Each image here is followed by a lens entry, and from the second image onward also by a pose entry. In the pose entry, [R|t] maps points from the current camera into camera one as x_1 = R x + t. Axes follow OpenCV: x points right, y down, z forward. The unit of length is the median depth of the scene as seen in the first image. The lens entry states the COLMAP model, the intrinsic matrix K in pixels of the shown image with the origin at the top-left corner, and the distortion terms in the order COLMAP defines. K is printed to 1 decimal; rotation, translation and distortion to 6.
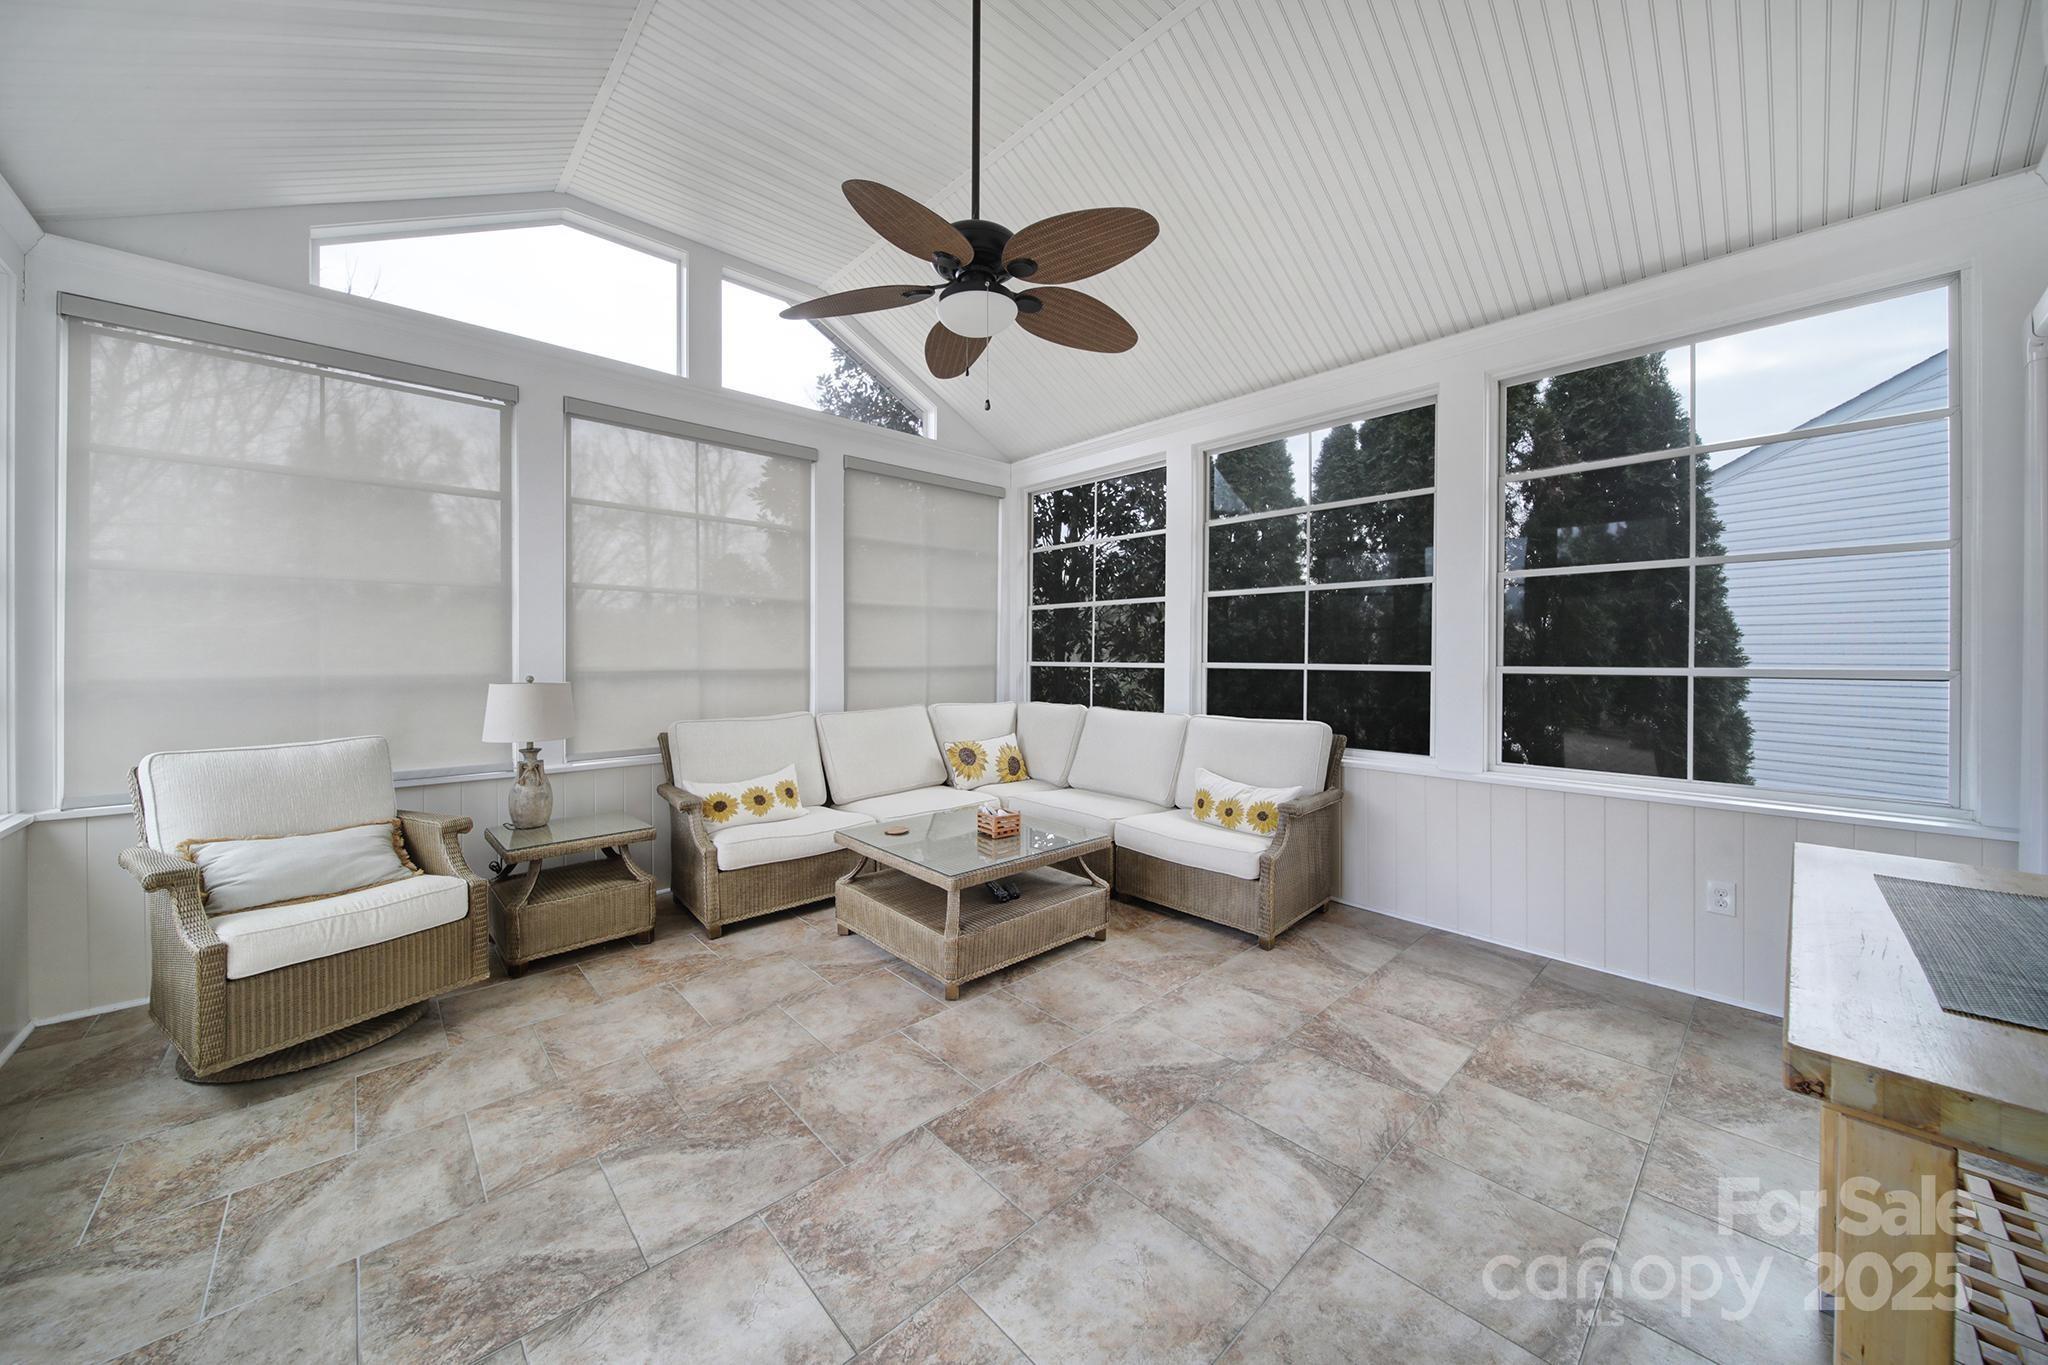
lens RADIAL K [[720.5, 0, 1021.7], [0, 720.5, 661.5], [0, 0, 1]] dist [-0.002987, -0.000793]
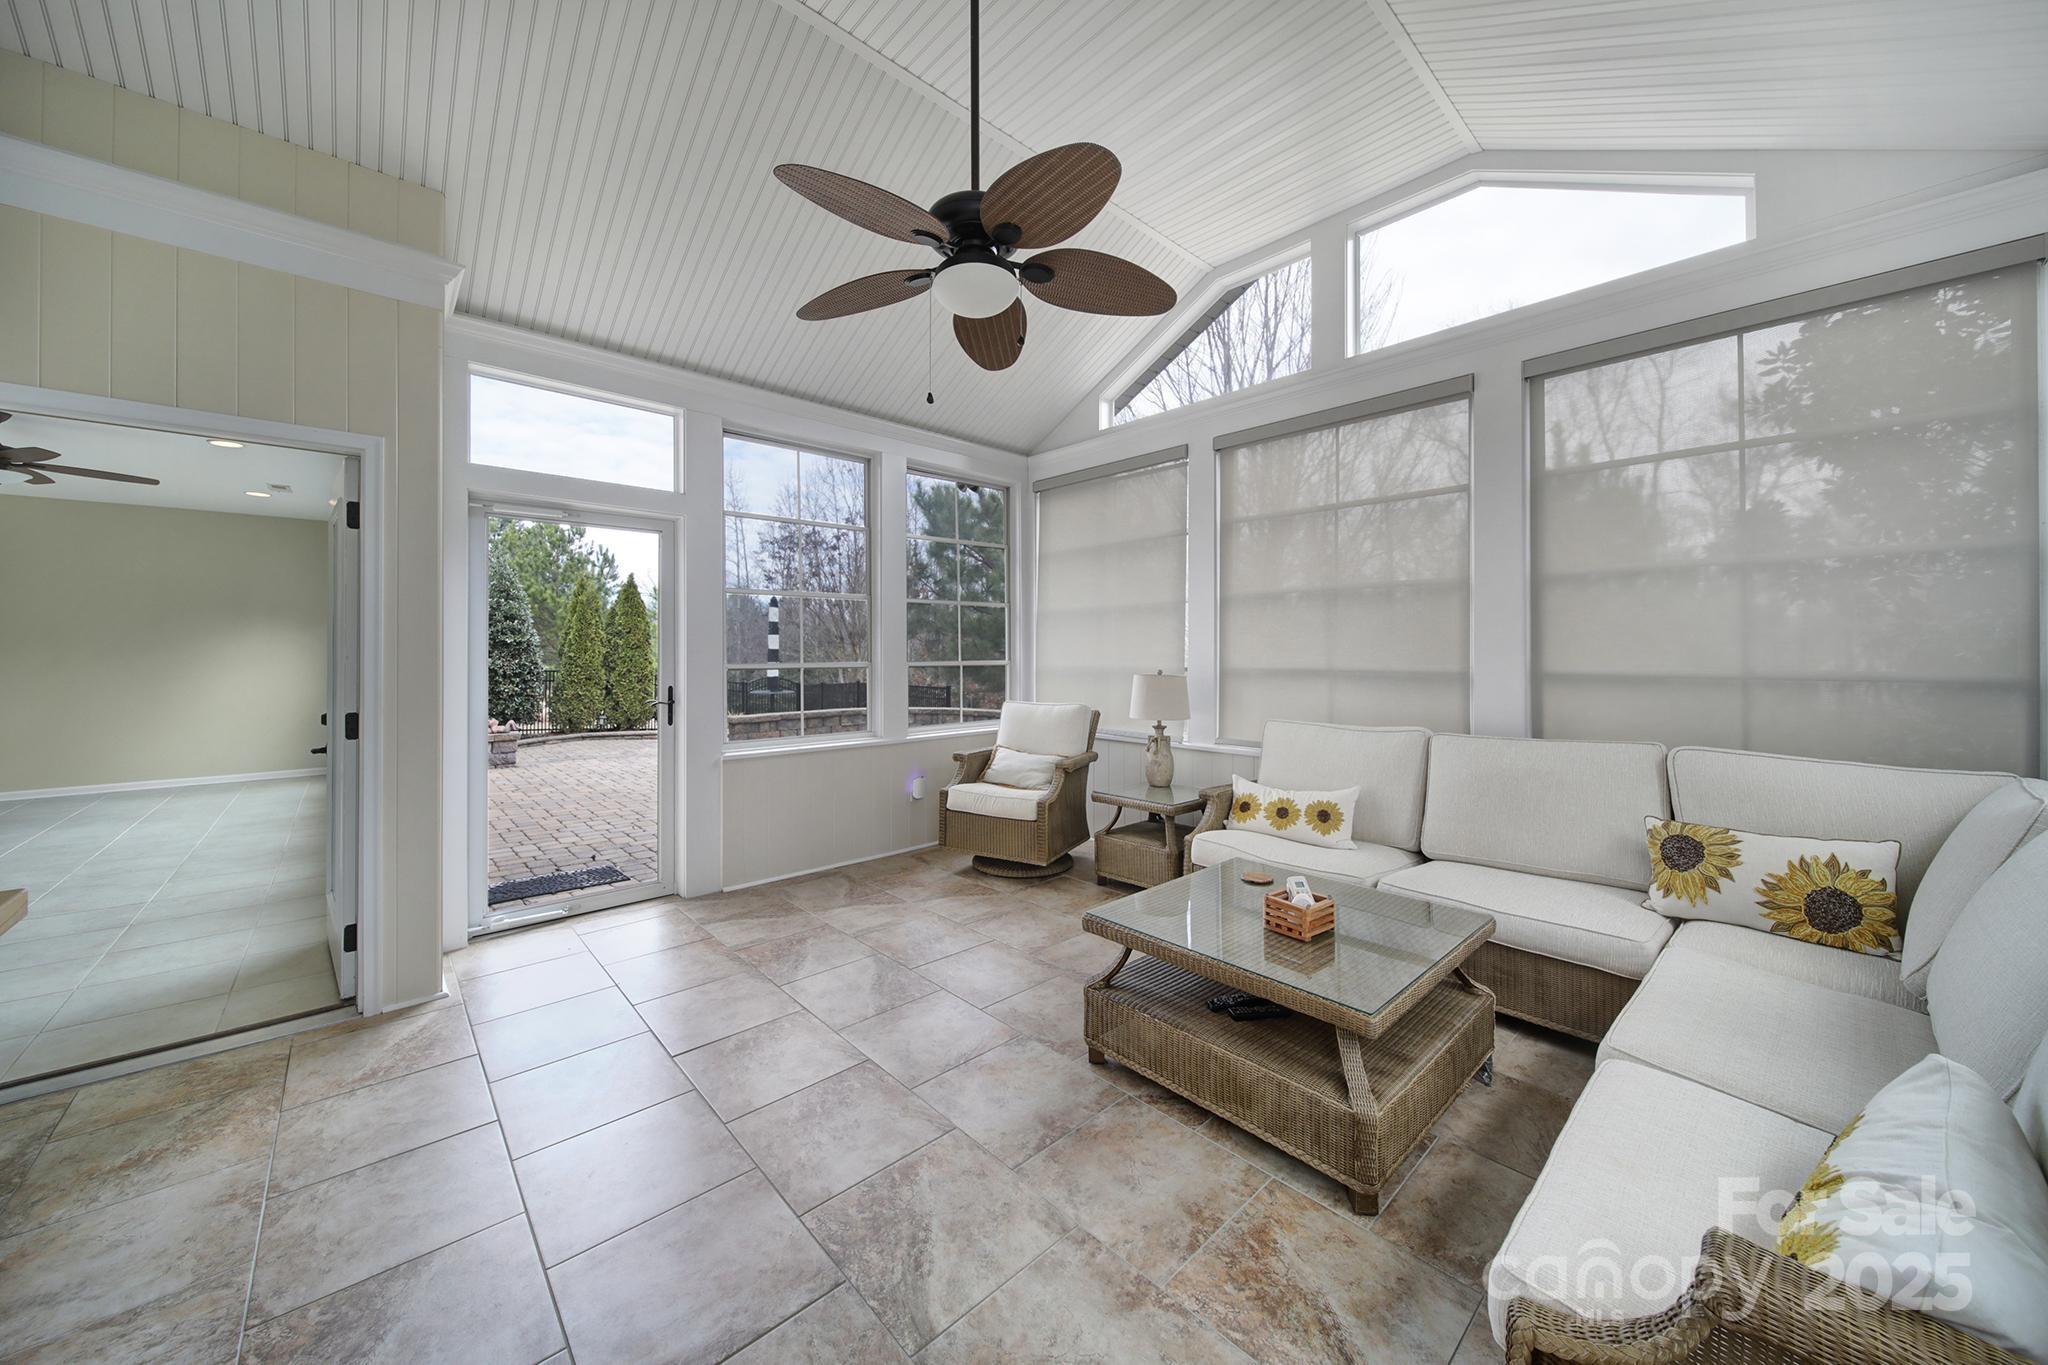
lens RADIAL K [[720.5, 0, 1020.9], [0, 720.5, 661.0], [0, 0, 1]] dist [-0.002987, -0.000793]
pose [[-0.004203, 0.010287, -0.999938, 0.747466], [-0.007199, 0.999921, 0.010317, -0.009122], [0.999965, 0.007242, -0.004129, 0.916540]]
